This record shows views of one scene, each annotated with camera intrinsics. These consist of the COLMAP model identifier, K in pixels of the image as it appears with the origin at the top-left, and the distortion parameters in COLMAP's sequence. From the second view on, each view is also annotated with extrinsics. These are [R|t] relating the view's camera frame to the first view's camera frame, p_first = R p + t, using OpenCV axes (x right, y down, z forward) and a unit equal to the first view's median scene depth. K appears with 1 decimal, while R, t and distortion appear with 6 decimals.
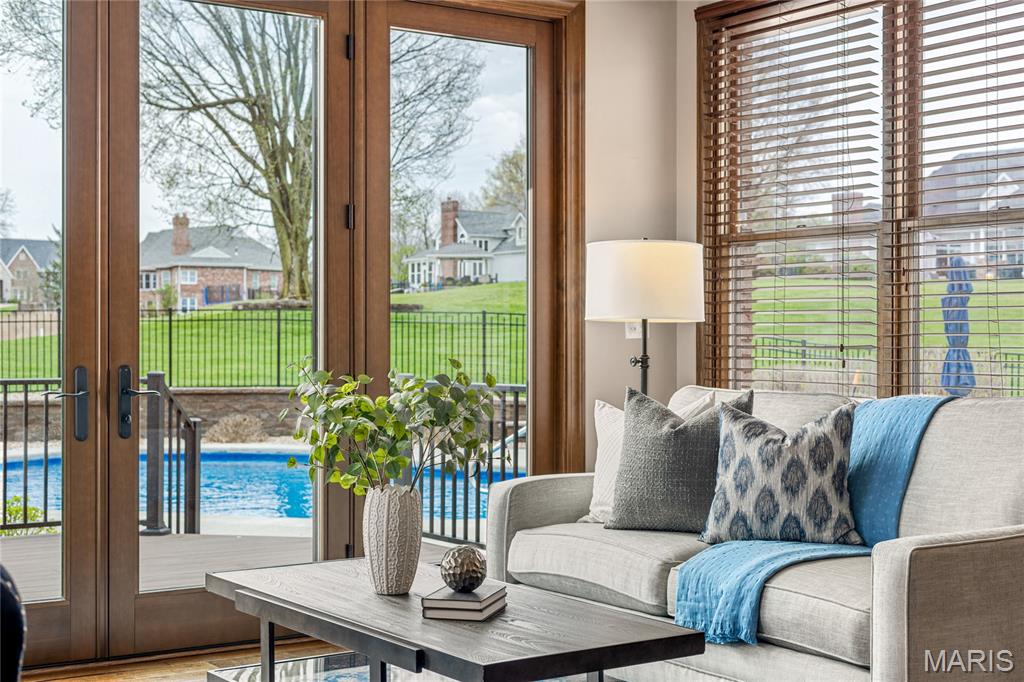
lens RADIAL K [[1478.0, 0, 511.9], [0, 1478.0, 344.2], [0, 0, 1]] dist [-0.003157, 0.000000]
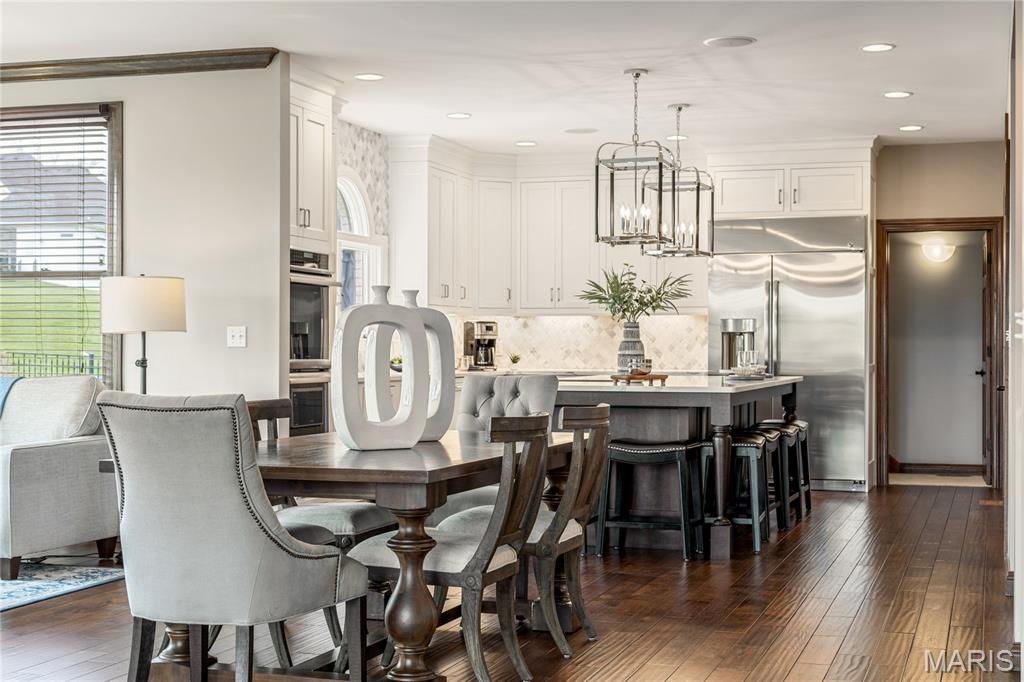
lens RADIAL K [[1478.0, 0, 515.6], [0, 1478.0, 346.8], [0, 0, 1]] dist [-0.003157, 0.000000]
pose [[0.789724, 0.000154, 0.613462, -0.272705], [-0.001255, 0.999998, 0.001365, -0.004166], [-0.613461, -0.001848, 0.789723, -0.656749]]
